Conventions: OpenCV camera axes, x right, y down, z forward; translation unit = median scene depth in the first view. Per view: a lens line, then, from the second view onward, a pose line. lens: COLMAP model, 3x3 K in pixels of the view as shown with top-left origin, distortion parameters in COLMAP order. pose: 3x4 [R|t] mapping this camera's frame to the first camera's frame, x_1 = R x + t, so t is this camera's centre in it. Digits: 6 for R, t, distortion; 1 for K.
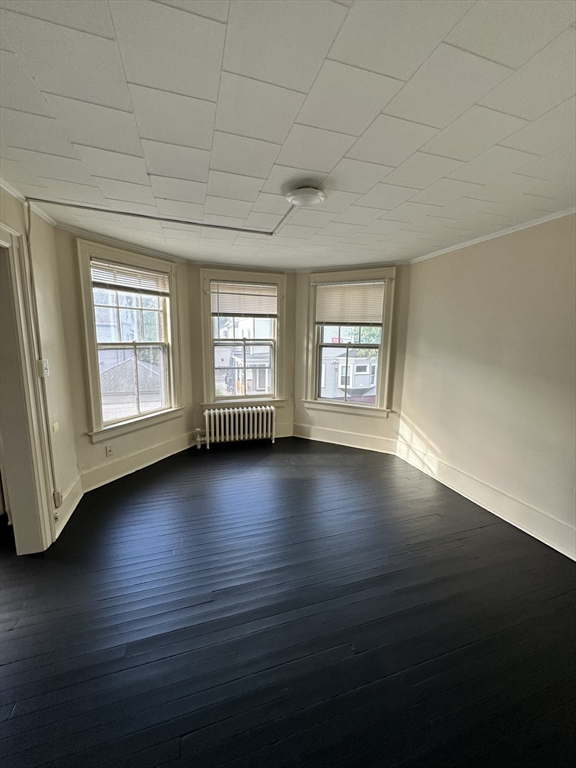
lens RADIAL K [[308.0, 0, 288.0], [0, 308.0, 384.0], [0, 0, 1]] dist [-0.000159, 0.000039]
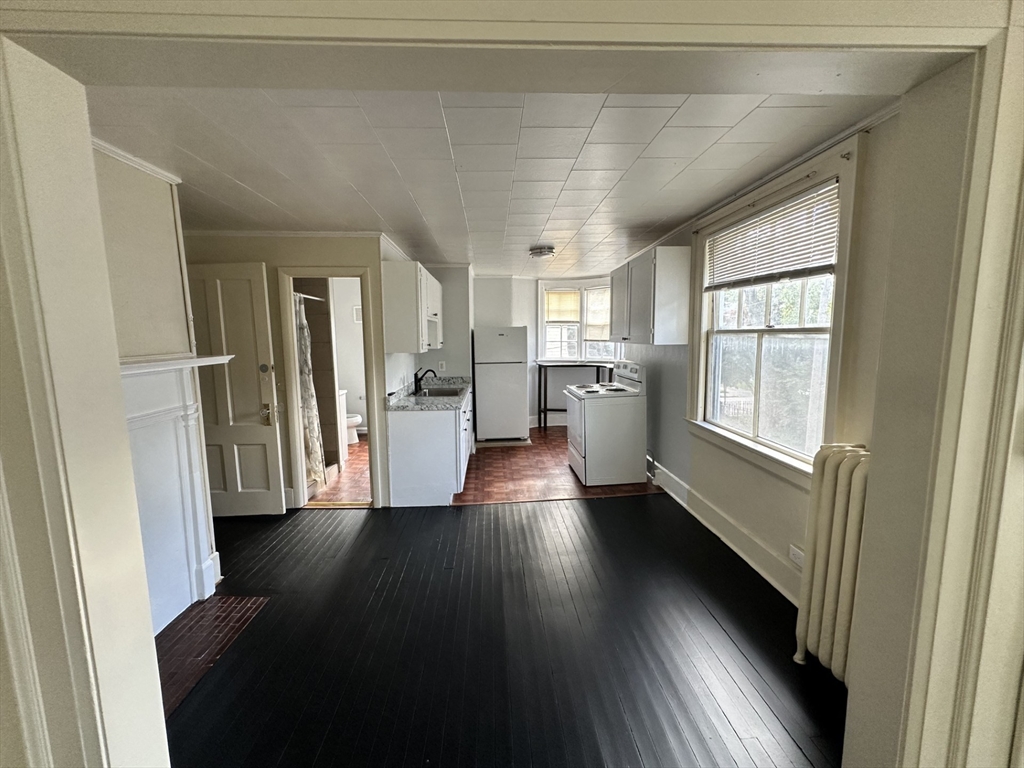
lens RADIAL K [[410.6, 0, 512.0], [0, 410.6, 384.0], [0, 0, 1]] dist [-0.000159, 0.000039]
pose [[-0.257671, 0.112412, -0.959671, 0.716906], [-0.128780, 0.980353, 0.149412, -0.091721], [0.957612, 0.162085, -0.238132, 0.769715]]
